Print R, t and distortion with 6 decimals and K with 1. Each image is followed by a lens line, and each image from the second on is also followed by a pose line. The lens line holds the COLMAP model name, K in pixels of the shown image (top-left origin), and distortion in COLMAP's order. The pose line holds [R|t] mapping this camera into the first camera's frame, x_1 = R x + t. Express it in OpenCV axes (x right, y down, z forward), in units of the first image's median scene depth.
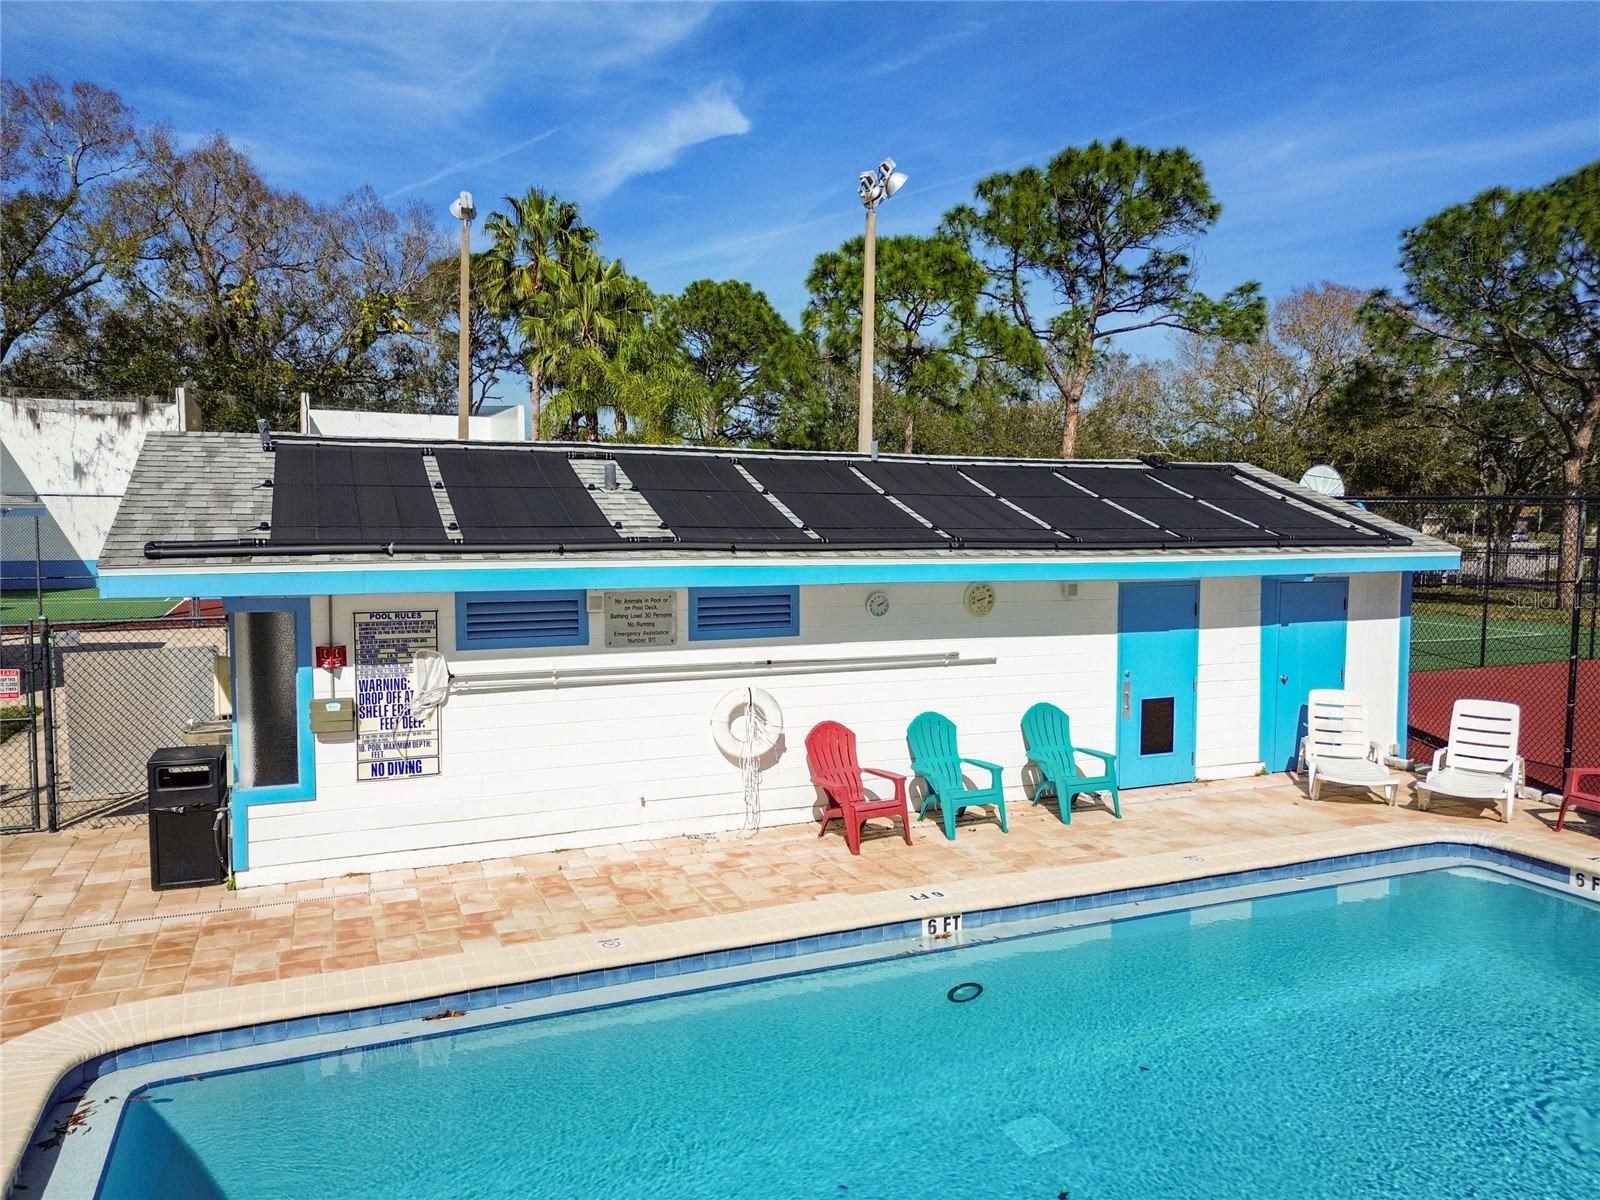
lens RADIAL K [[1118.2, 0, 805.6], [0, 1118.2, 597.7], [0, 0, 1]] dist [0.060299, -0.060266]
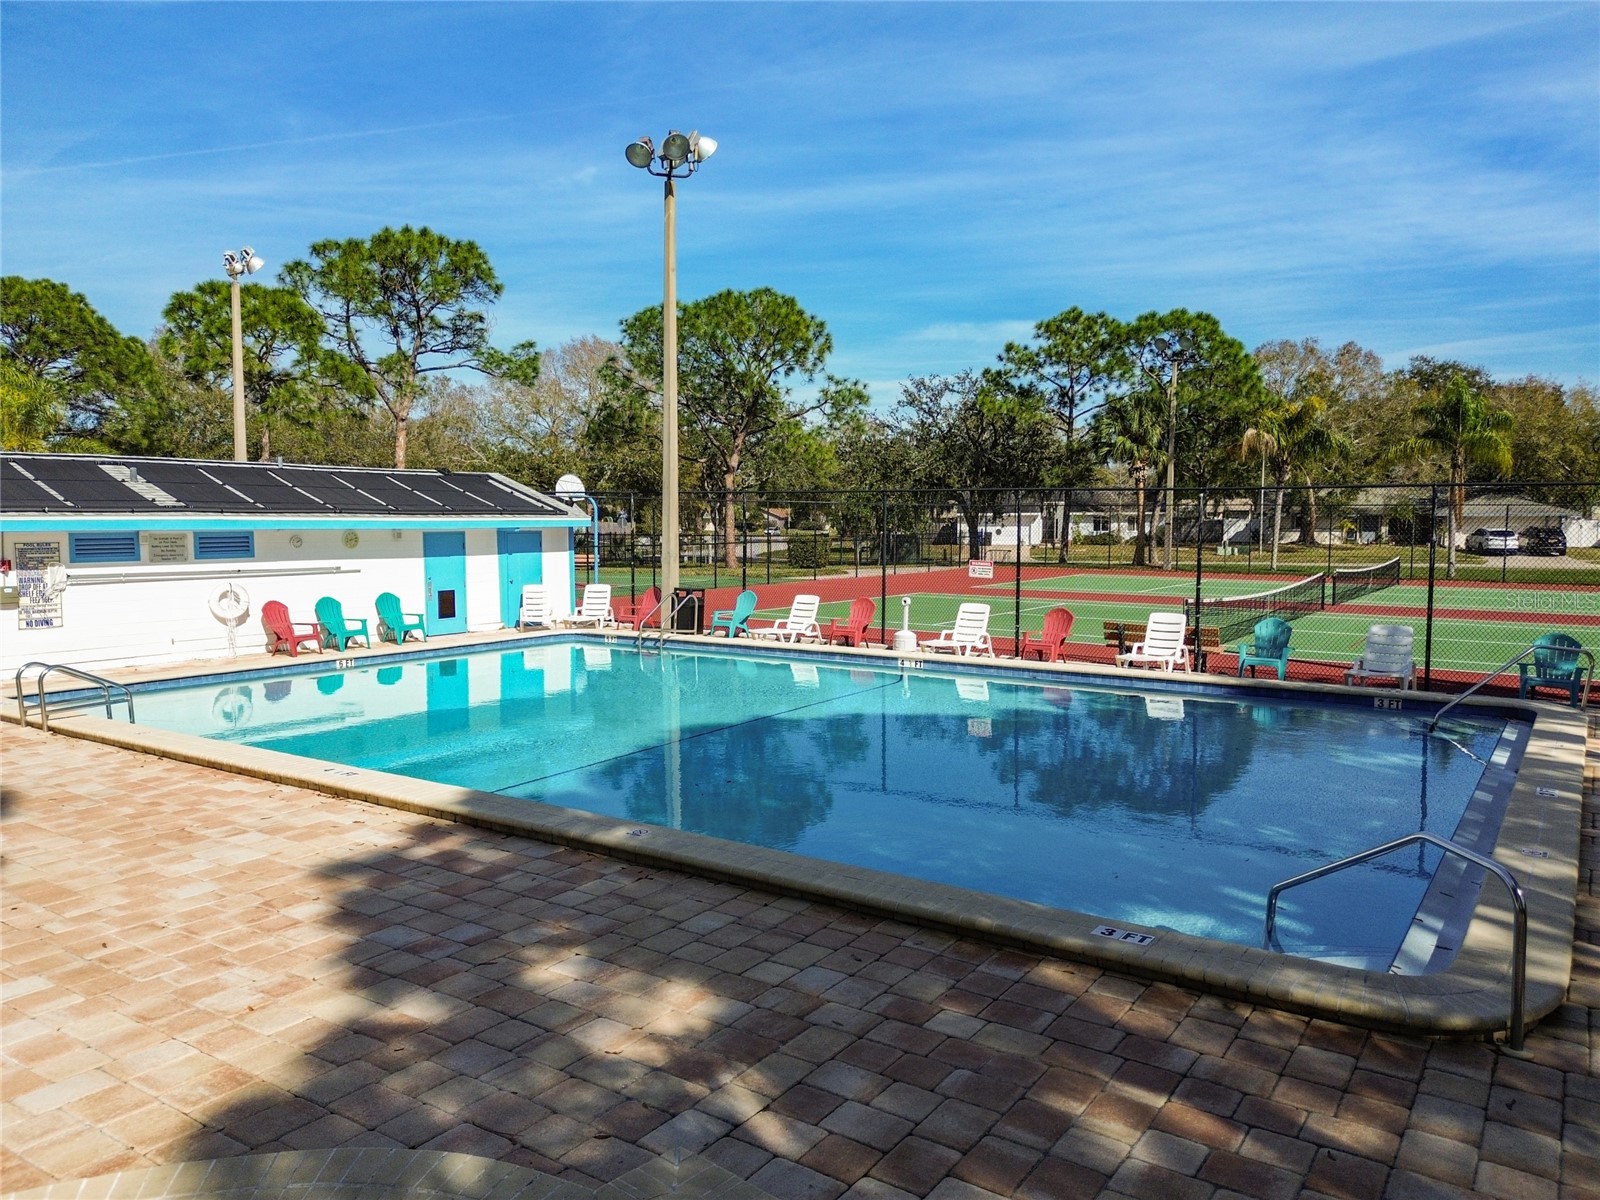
lens RADIAL K [[1118.2, 0, 805.6], [0, 1118.2, 597.7], [0, 0, 1]] dist [0.060299, -0.060266]
pose [[0.843839, -0.044365, 0.534760, -0.082136], [0.045677, 0.998898, 0.010792, 0.041299], [-0.534649, 0.015319, 0.844935, -0.388355]]
